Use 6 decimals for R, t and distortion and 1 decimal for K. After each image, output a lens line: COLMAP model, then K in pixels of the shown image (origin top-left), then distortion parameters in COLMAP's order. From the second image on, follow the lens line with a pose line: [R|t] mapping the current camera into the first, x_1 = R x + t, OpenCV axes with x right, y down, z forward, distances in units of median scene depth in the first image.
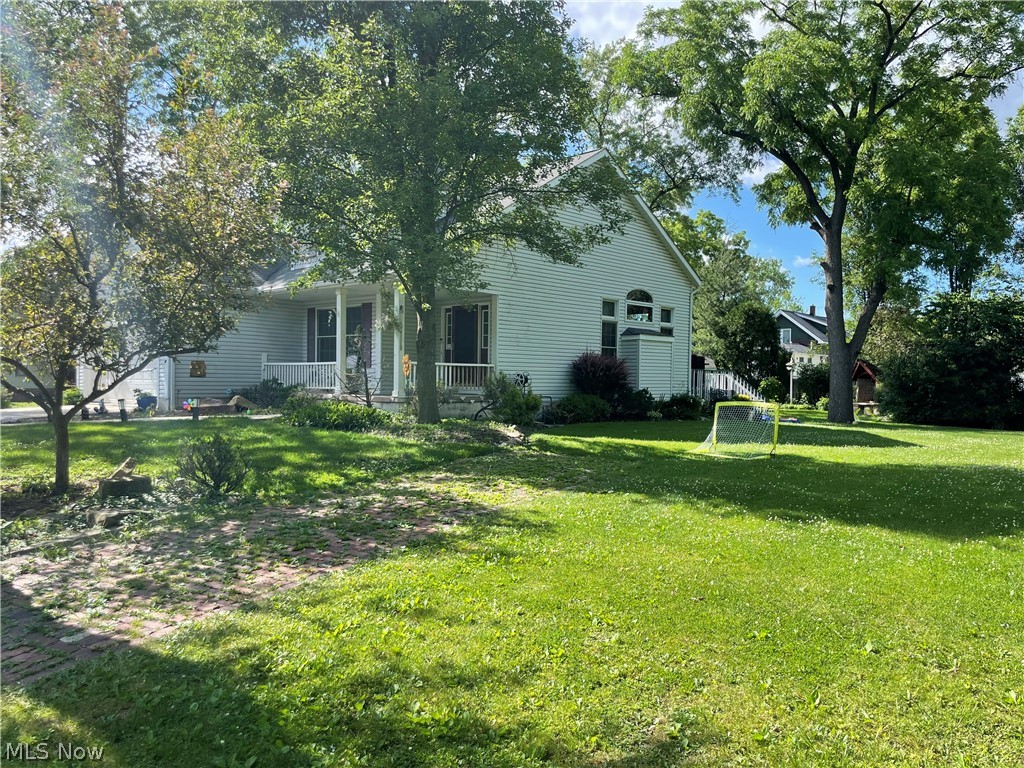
lens RADIAL K [[772.0, 0, 507.2], [0, 772.0, 385.3], [0, 0, 1]] dist [0.052168, -0.033337]
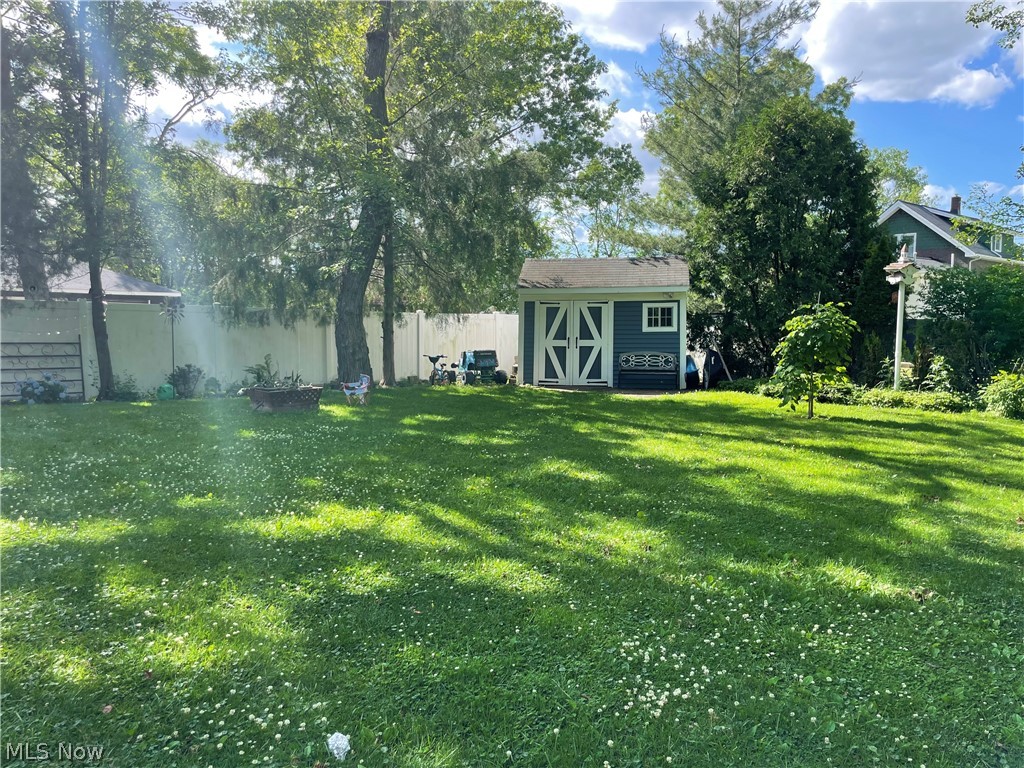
lens RADIAL K [[772.0, 0, 518.7], [0, 772.0, 380.9], [0, 0, 1]] dist [0.052168, -0.033337]
pose [[0.992443, 0.011441, -0.122176, 0.235371], [-0.003275, 0.997759, 0.066828, -0.000767], [0.122667, -0.065923, 0.990256, 0.622518]]
